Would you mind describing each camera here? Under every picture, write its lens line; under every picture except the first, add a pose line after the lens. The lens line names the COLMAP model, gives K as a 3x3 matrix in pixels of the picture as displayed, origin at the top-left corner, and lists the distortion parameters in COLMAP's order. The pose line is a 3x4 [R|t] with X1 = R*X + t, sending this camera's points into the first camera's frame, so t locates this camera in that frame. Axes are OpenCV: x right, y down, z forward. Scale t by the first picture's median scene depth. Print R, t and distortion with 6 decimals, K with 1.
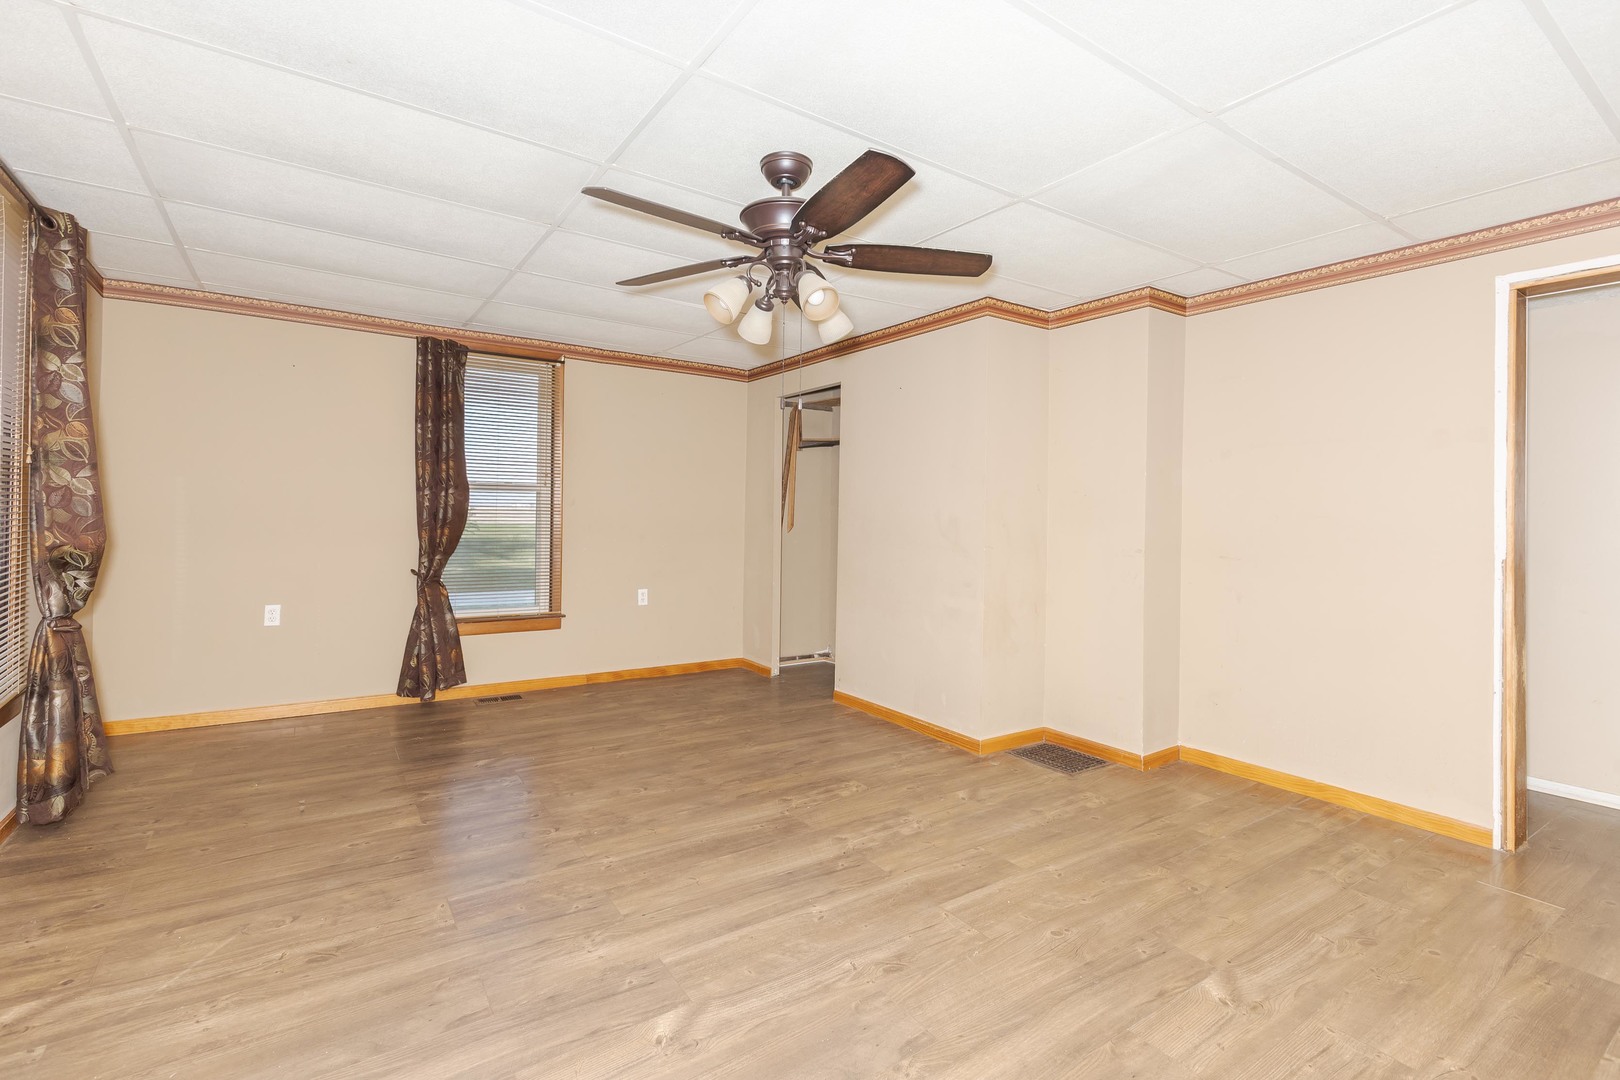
lens RADIAL K [[736.6, 0, 815.7], [0, 736.6, 512.4], [0, 0, 1]] dist [0.010319, 0.000128]
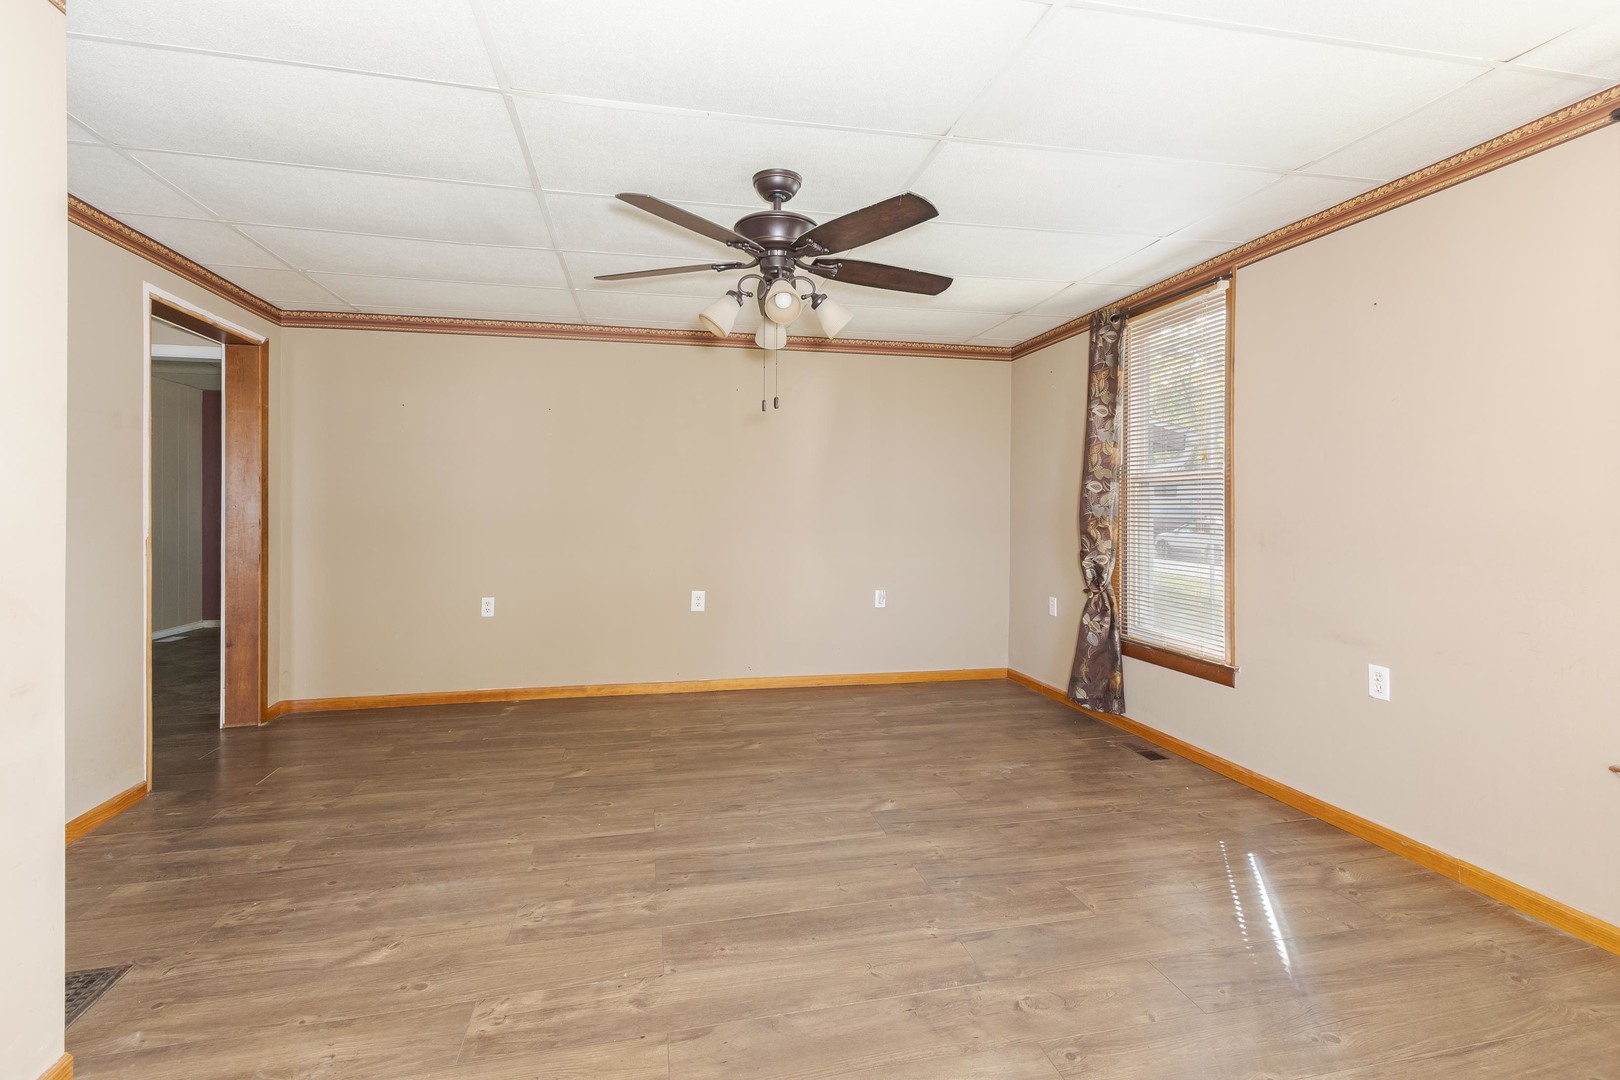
lens RADIAL K [[736.6, 0, 815.7], [0, 736.6, 512.4], [0, 0, 1]] dist [0.010319, 0.000128]
pose [[-0.929559, -0.018710, 0.368198, -0.445200], [-0.015233, 0.999808, 0.012349, -0.000510], [-0.368359, 0.005870, -0.929665, 1.772769]]
